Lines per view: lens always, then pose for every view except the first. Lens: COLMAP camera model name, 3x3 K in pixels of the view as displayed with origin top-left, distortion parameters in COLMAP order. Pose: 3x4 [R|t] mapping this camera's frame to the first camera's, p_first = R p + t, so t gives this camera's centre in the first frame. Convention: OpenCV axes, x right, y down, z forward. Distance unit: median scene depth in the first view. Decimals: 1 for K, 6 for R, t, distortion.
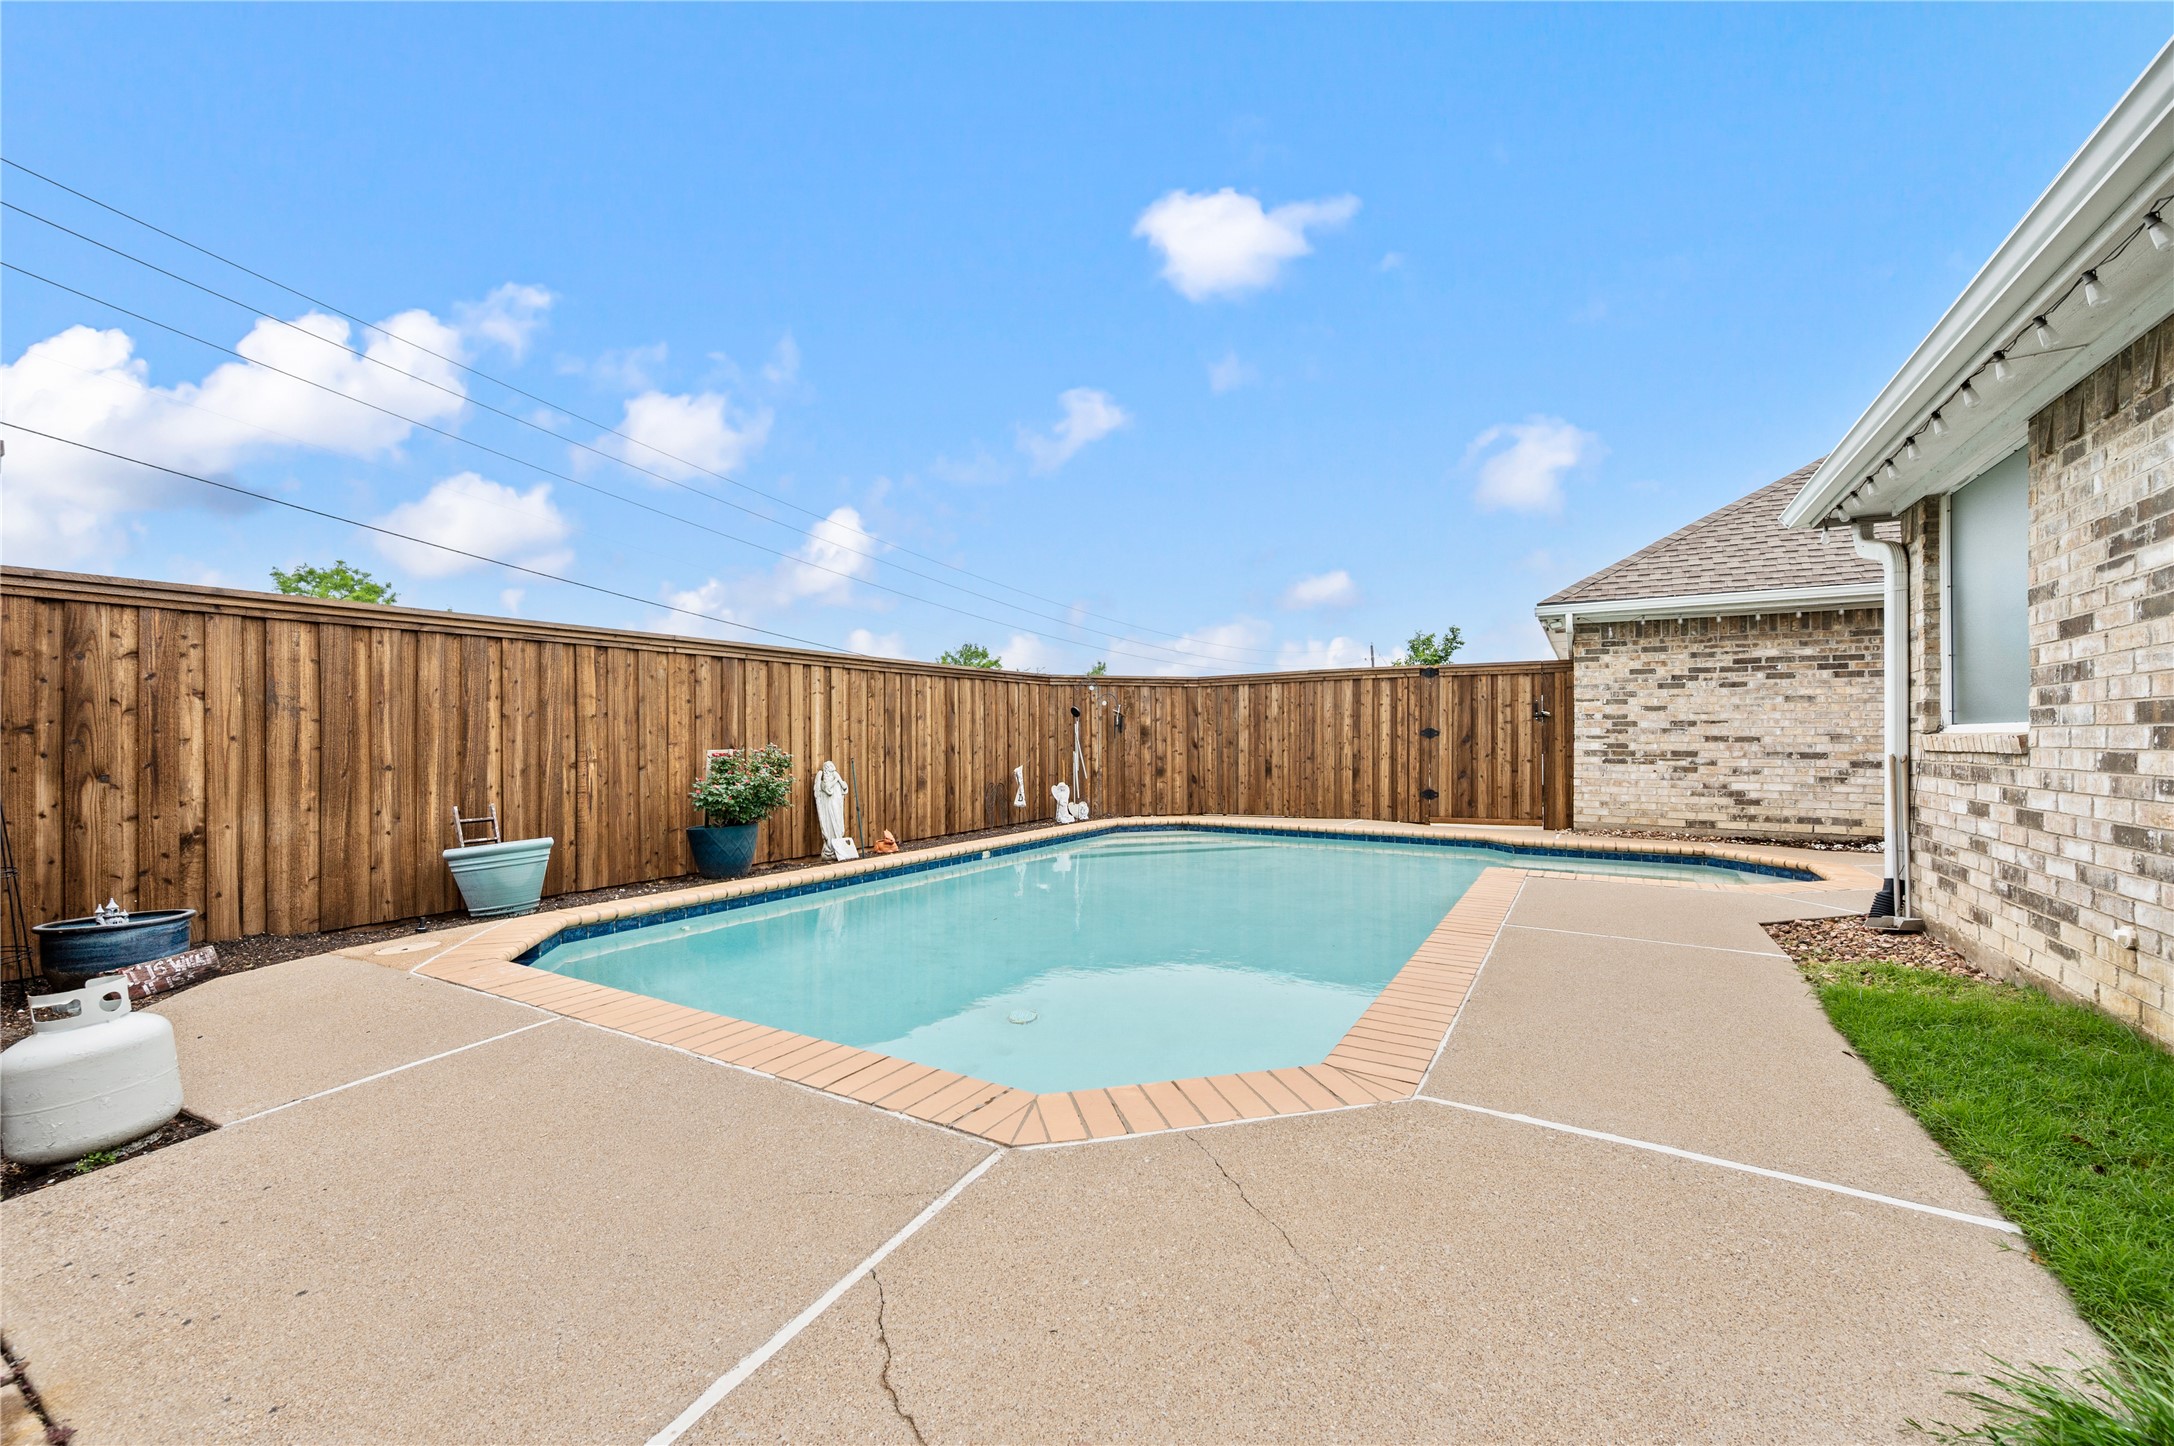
lens RADIAL K [[869.5, 0, 1087.0], [0, 869.5, 723.0], [0, 0, 1]] dist [0.000236, -0.000036]
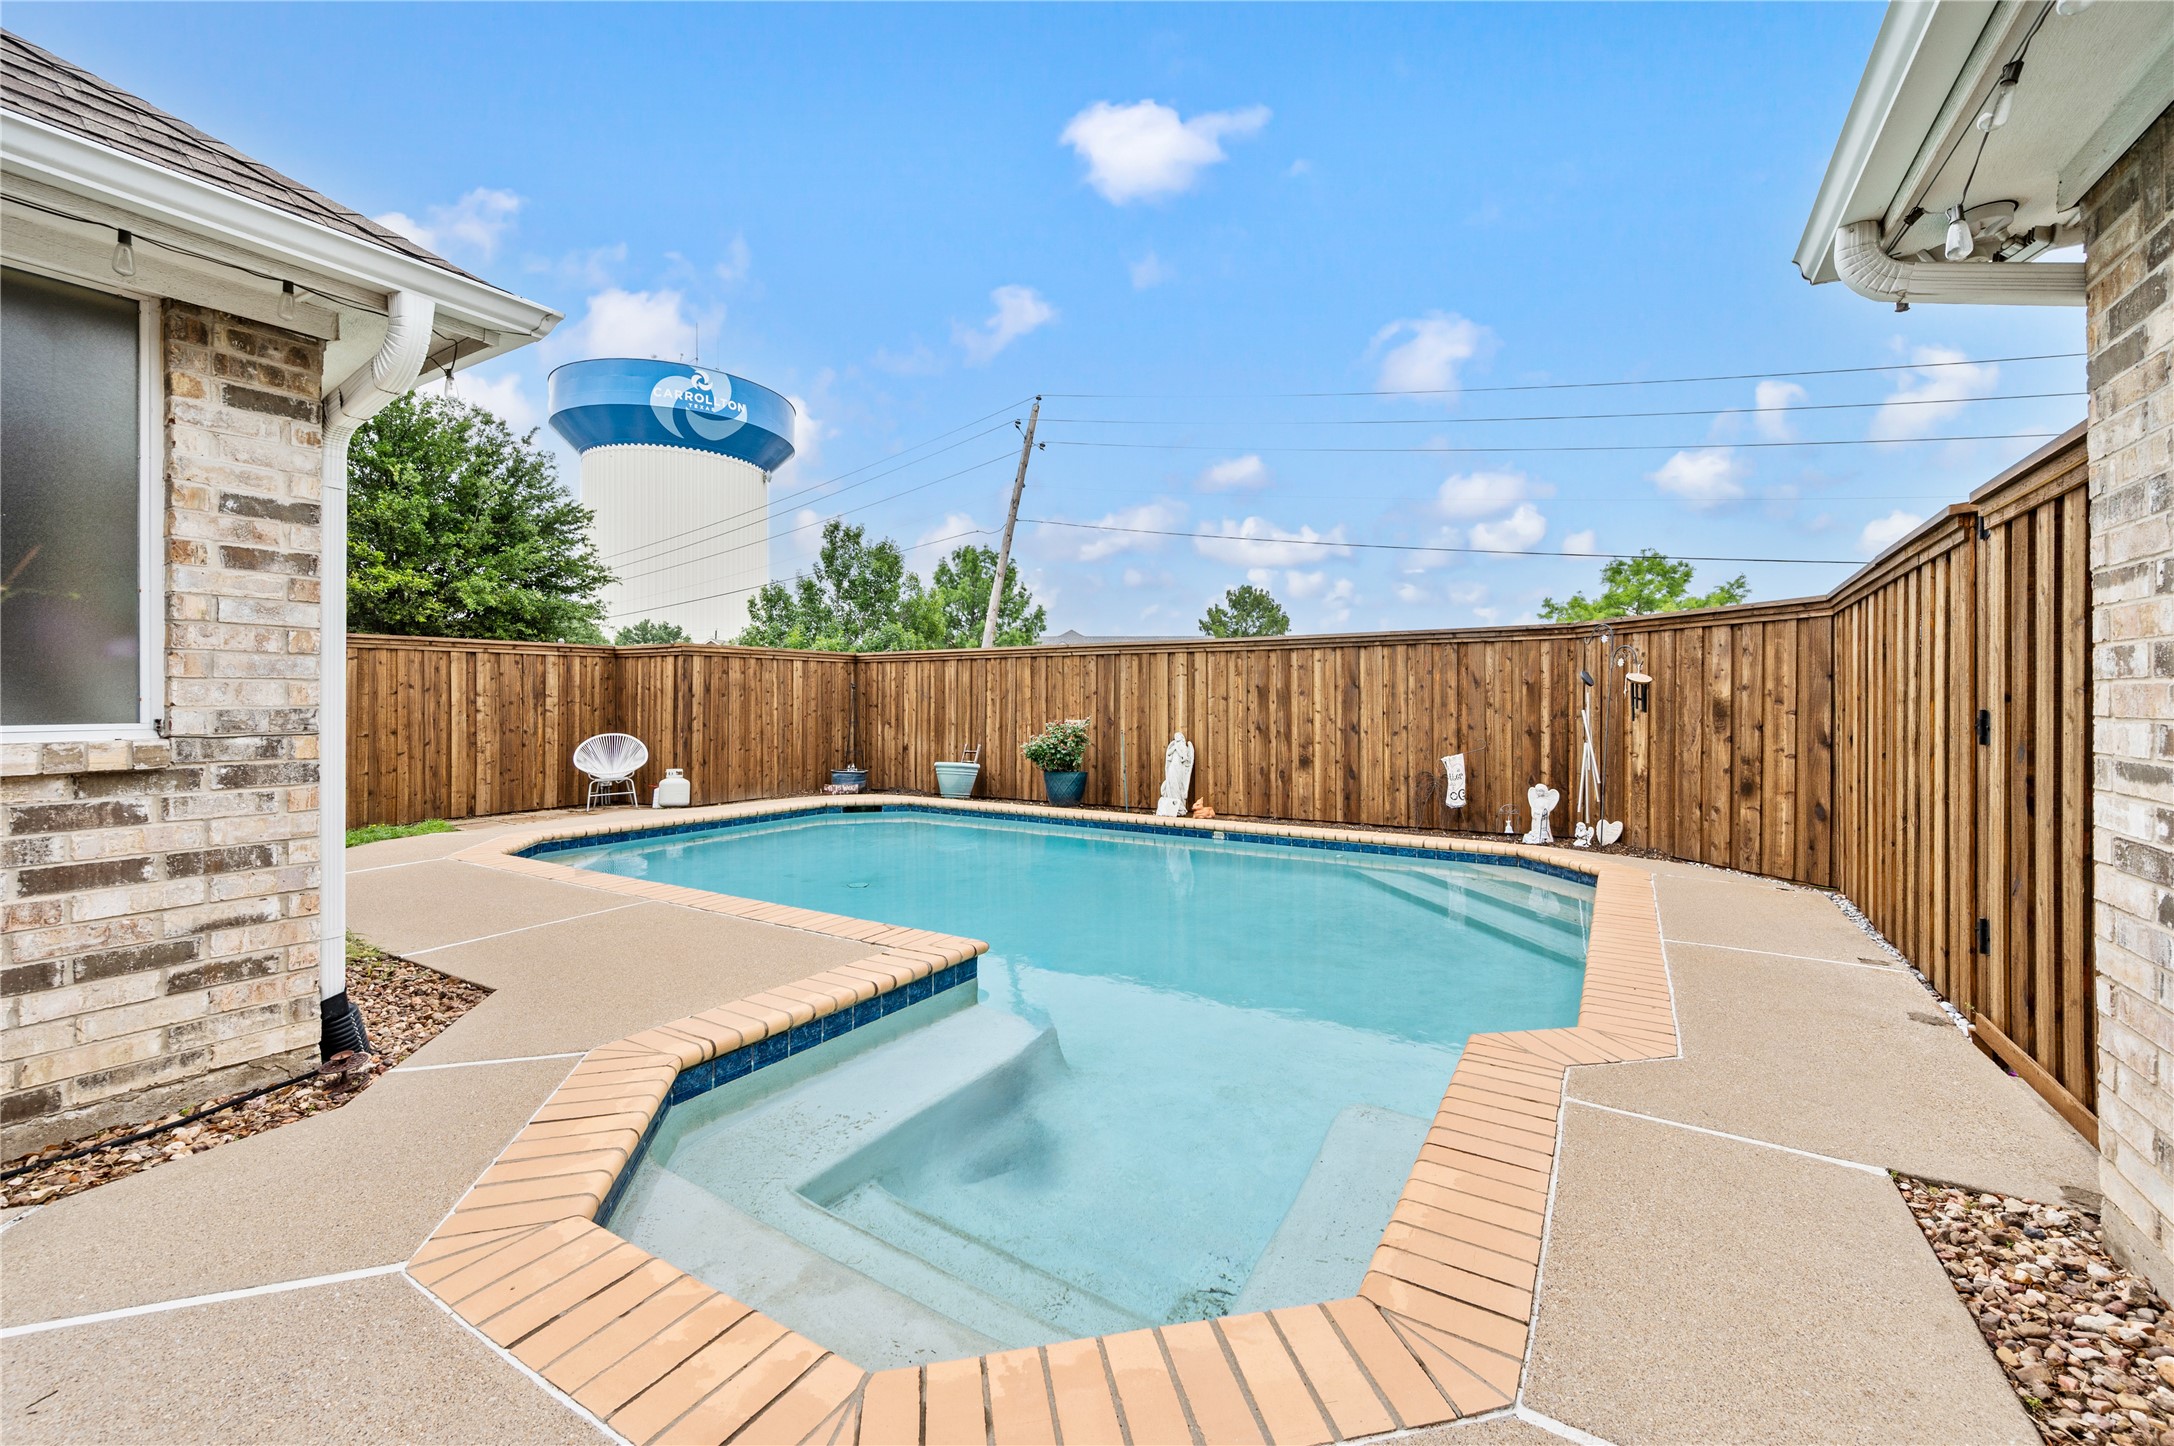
lens RADIAL K [[869.5, 0, 1087.0], [0, 869.5, 723.0], [0, 0, 1]] dist [0.000236, -0.000036]
pose [[-0.023025, 0.029397, -0.999303, 0.766785], [0.015530, 0.999457, 0.029044, -0.004828], [0.999614, -0.014850, -0.023469, 0.770920]]
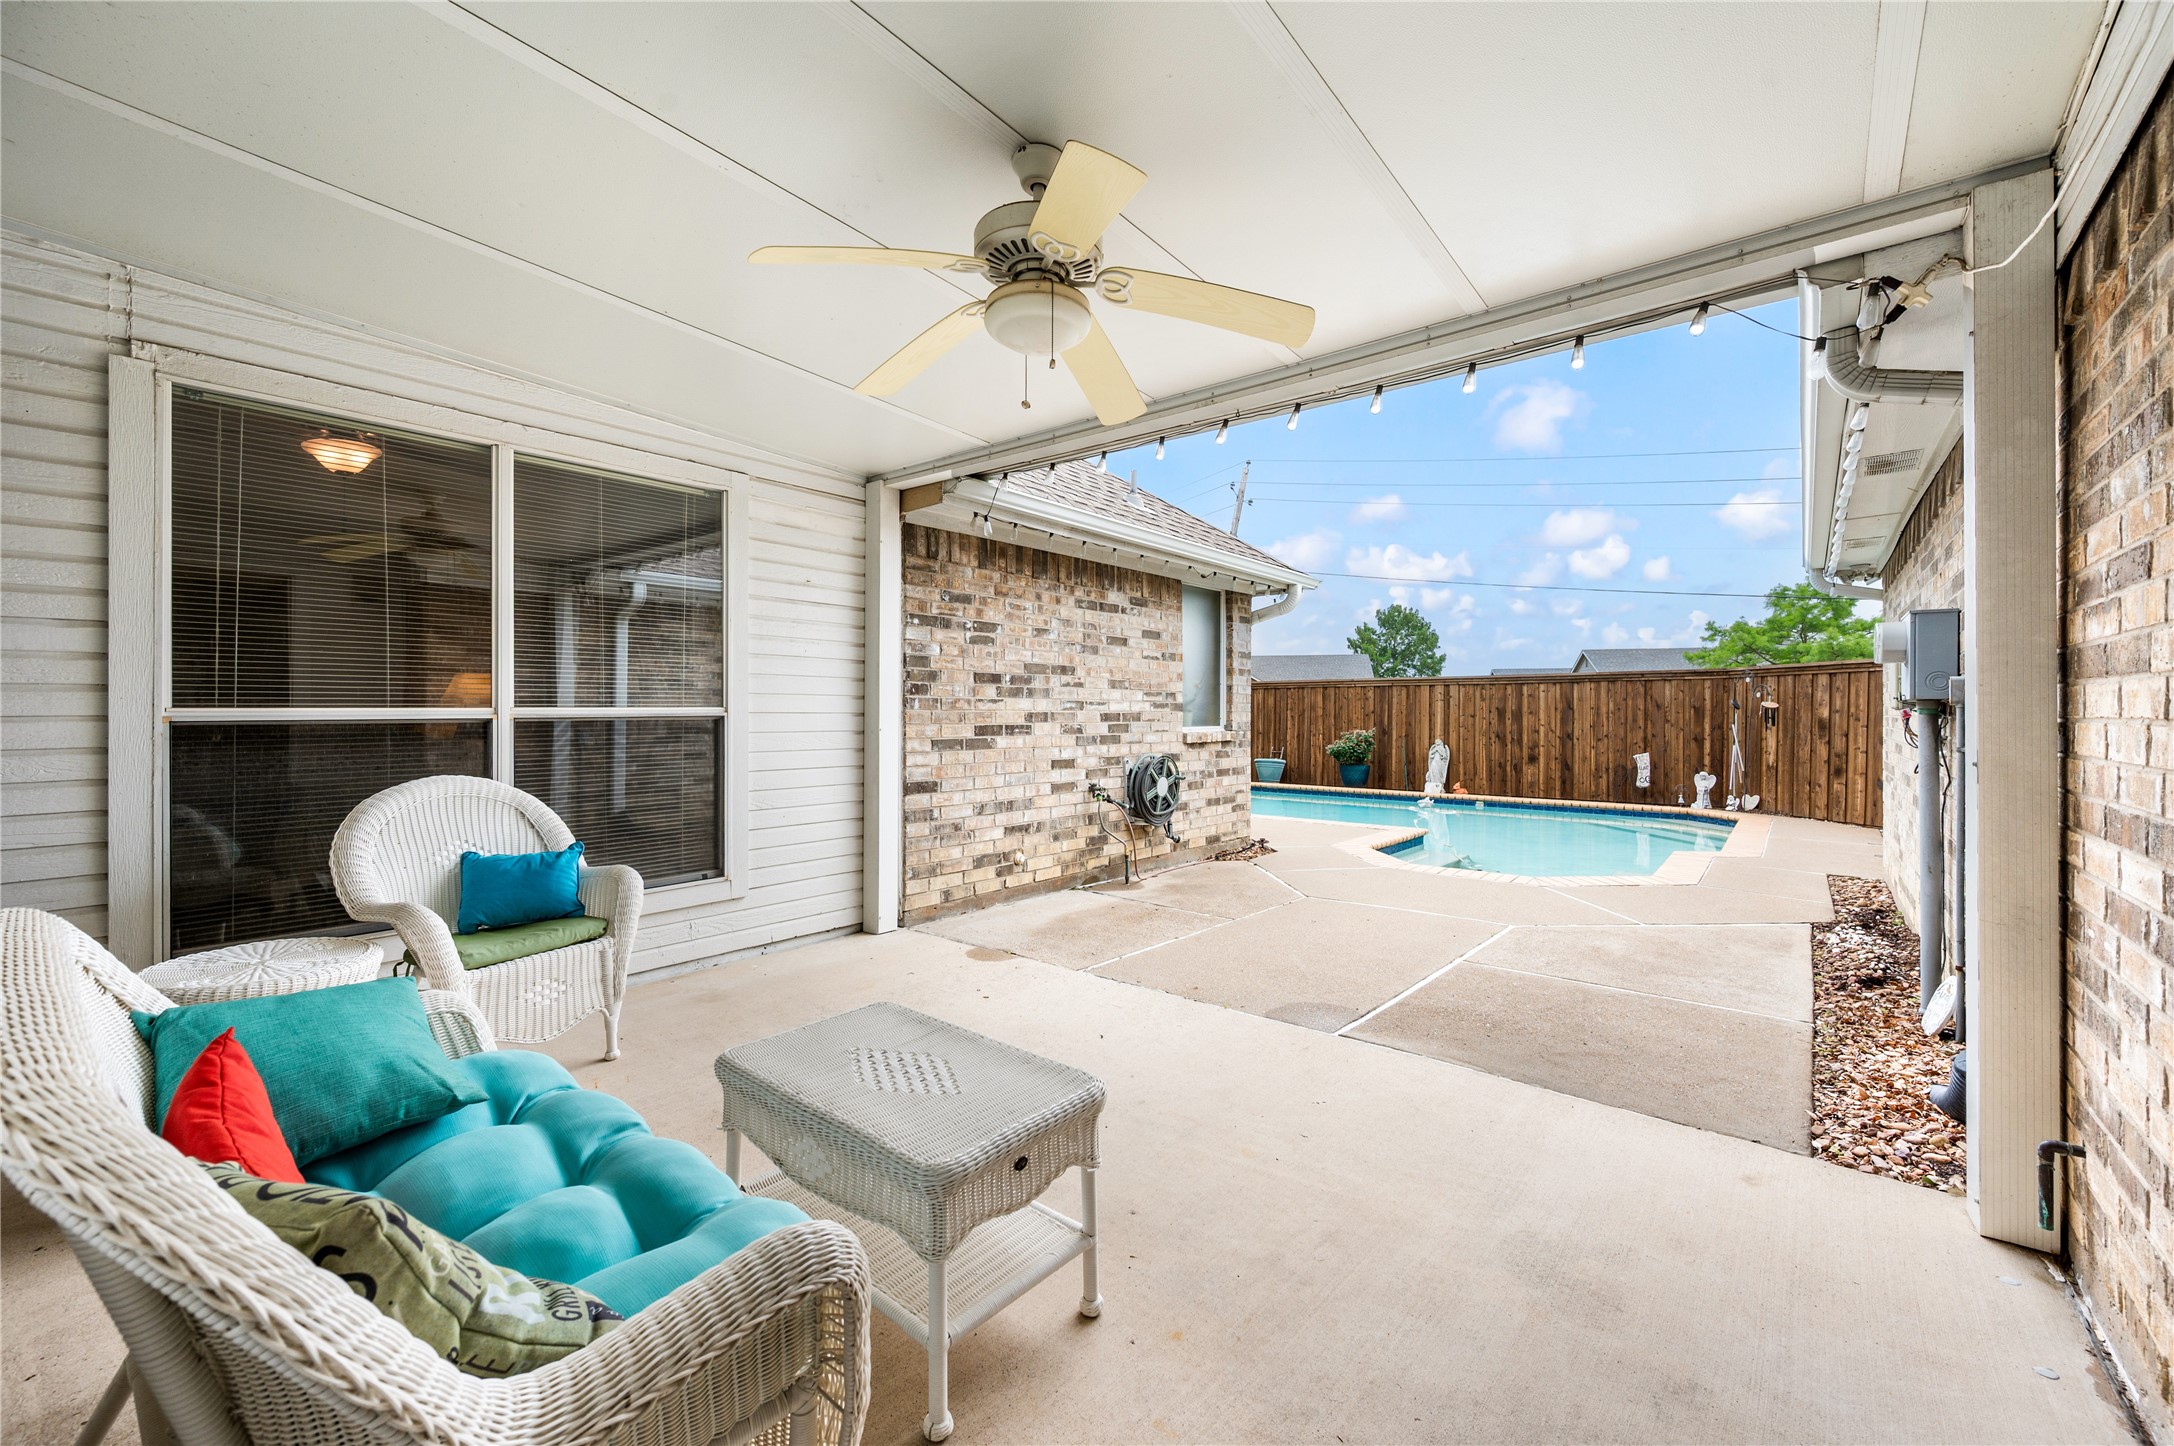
lens RADIAL K [[849.0, 0, 1099.8], [0, 849.0, 740.3], [0, 0, 1]] dist [0.000056, -0.000041]
pose [[-0.158716, 0.033206, -0.986766, 1.297609], [0.013671, 0.999412, 0.031433, -0.014584], [0.987230, -0.008501, -0.159076, 0.507644]]
